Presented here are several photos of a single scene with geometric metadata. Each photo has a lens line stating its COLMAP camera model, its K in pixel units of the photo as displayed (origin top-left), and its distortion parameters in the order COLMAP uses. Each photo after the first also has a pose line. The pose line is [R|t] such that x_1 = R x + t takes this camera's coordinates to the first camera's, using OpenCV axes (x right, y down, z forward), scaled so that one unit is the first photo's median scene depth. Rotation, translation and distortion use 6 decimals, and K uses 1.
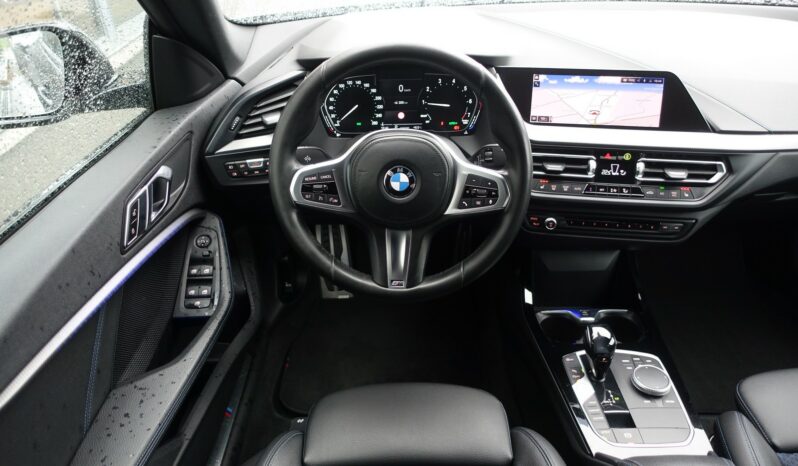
lens RADIAL K [[543.0, 0, 401.4], [0, 543.0, 230.9], [0, 0, 1]] dist [-0.007743, 0.001687]
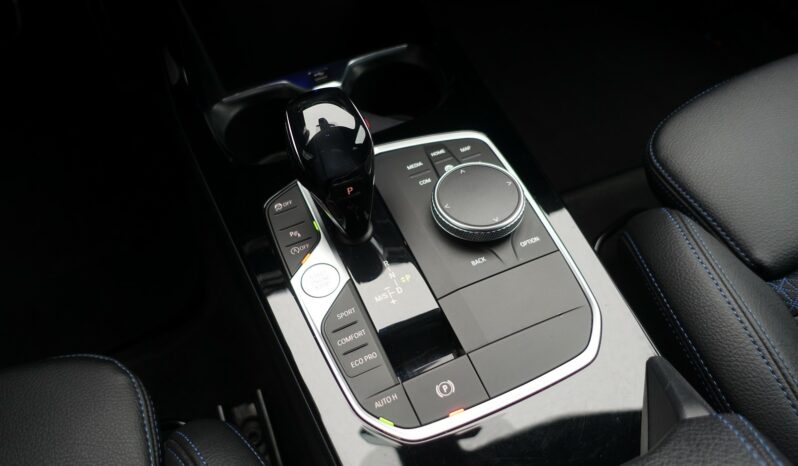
lens RADIAL K [[543.0, 0, 402.4], [0, 543.0, 233.8], [0, 0, 1]] dist [-0.007743, 0.001687]
pose [[0.917397, -0.331284, 0.220532, 0.306431], [0.226199, 0.889975, 0.395952, 0.125219], [-0.327440, -0.313361, 0.891397, 0.640659]]
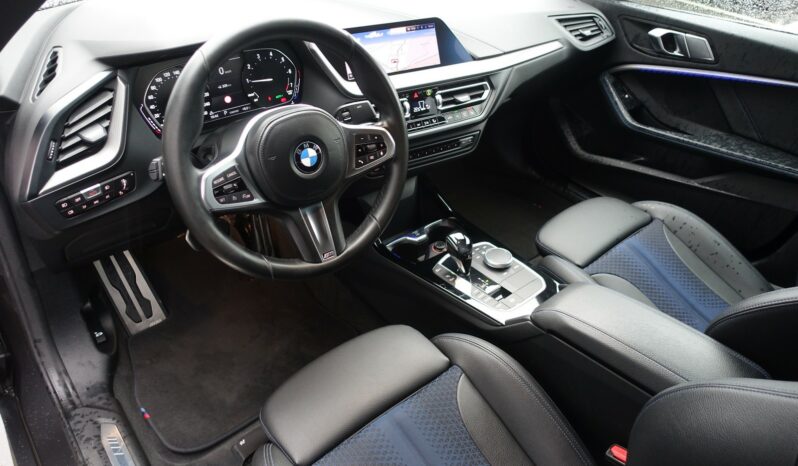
lens RADIAL K [[543.0, 0, 397.7], [0, 543.0, 230.1], [0, 0, 1]] dist [-0.007743, 0.001687]
pose [[0.764681, -0.338301, 0.548466, -0.393230], [0.306961, 0.939575, 0.151572, -0.053951], [-0.566602, 0.052453, 0.822321, 0.069693]]
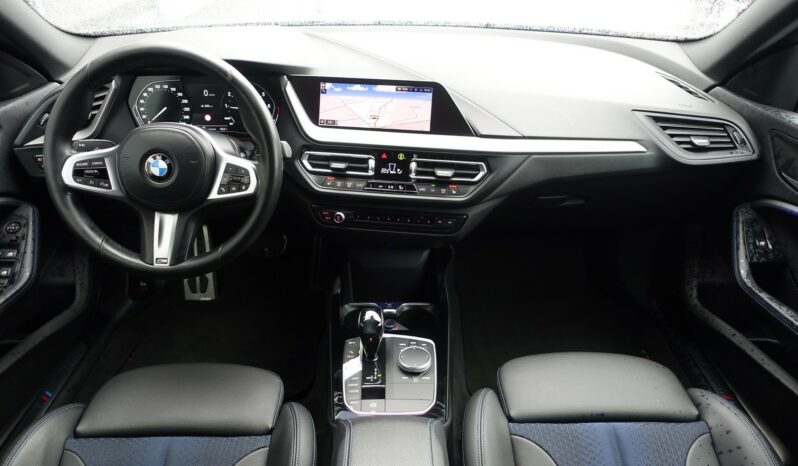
lens RADIAL K [[543.0, 0, 399.3], [0, 543.0, 229.6], [0, 0, 1]] dist [-0.007743, 0.001687]
pose [[0.999350, 0.016974, 0.031800, 0.378505], [-0.014863, 0.997744, -0.065468, 0.084547], [-0.032839, 0.064953, 0.997348, -0.098930]]
